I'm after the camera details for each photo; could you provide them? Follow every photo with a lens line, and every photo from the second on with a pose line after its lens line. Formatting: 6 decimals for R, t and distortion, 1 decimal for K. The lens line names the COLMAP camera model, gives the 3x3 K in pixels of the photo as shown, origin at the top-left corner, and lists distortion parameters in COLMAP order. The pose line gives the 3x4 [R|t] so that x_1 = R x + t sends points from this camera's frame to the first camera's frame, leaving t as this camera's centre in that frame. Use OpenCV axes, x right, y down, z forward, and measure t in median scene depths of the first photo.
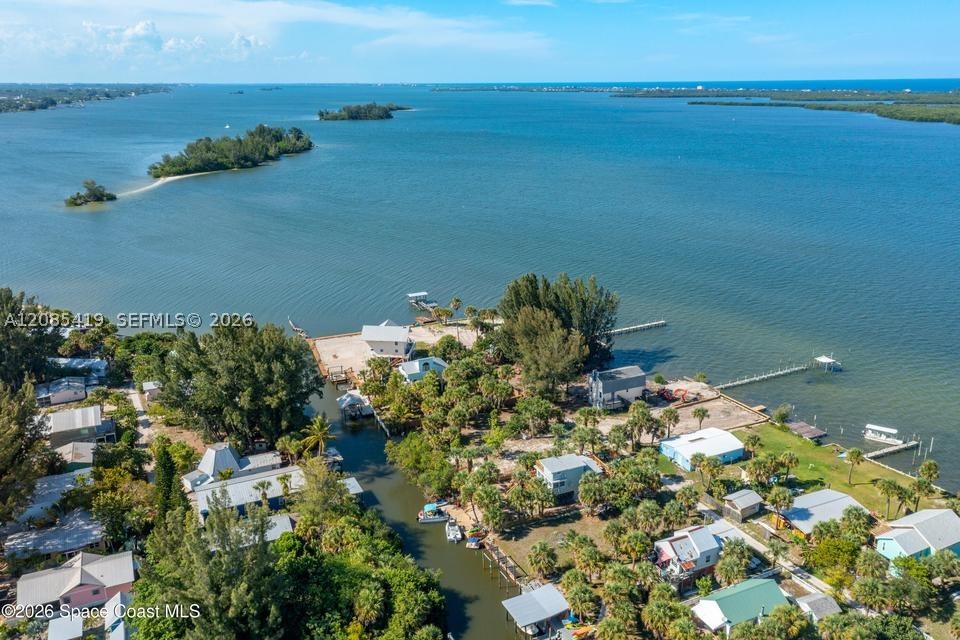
lens RADIAL K [[772.2, 0, 478.6], [0, 772.2, 326.1], [0, 0, 1]] dist [0.011132, 0.012712]
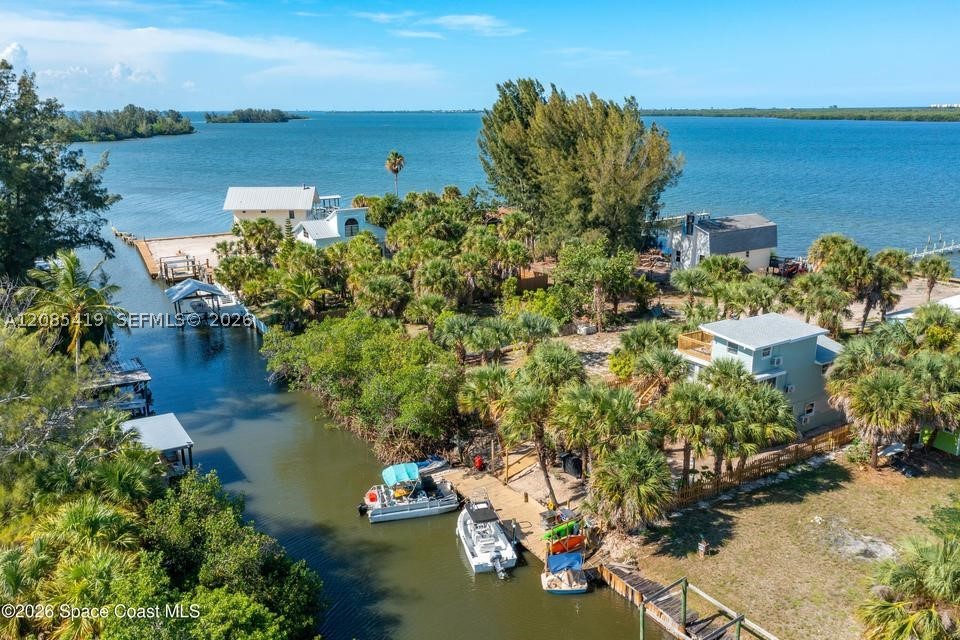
lens RADIAL K [[772.2, 0, 477.3], [0, 772.2, 316.2], [0, 0, 1]] dist [0.011132, 0.012712]
pose [[0.991975, -0.035814, 0.121252, -0.067503], [0.041422, 0.998171, -0.044044, 0.183487], [-0.119453, 0.048713, 0.991644, 0.666967]]
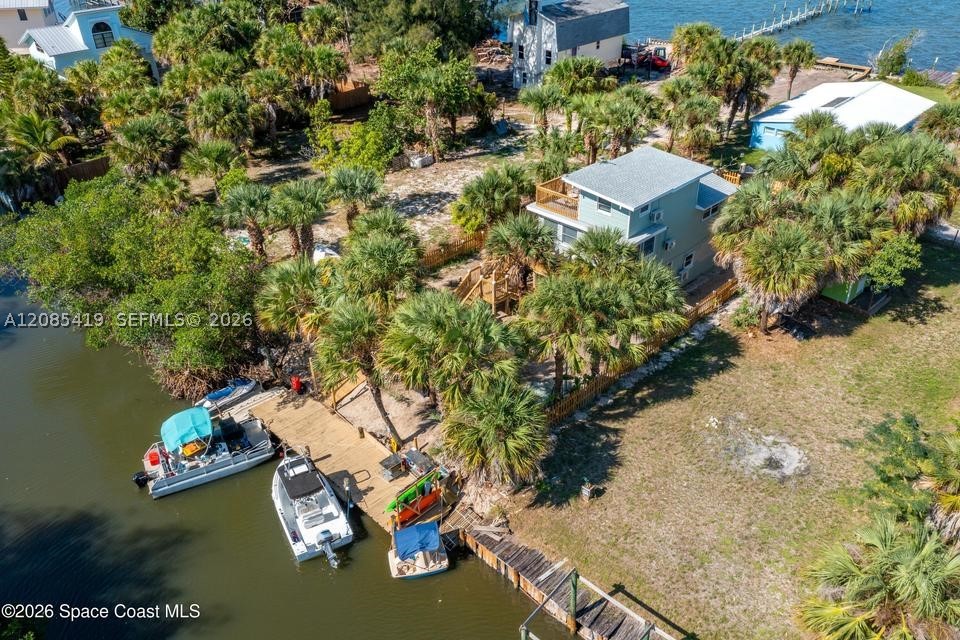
lens RADIAL K [[772.2, 0, 481.4], [0, 772.2, 319.2], [0, 0, 1]] dist [0.011132, 0.012712]
pose [[0.939370, -0.186716, 0.287612, -0.039396], [0.114292, 0.961277, 0.250766, 0.151889], [-0.323297, -0.202690, 0.924335, 0.751809]]
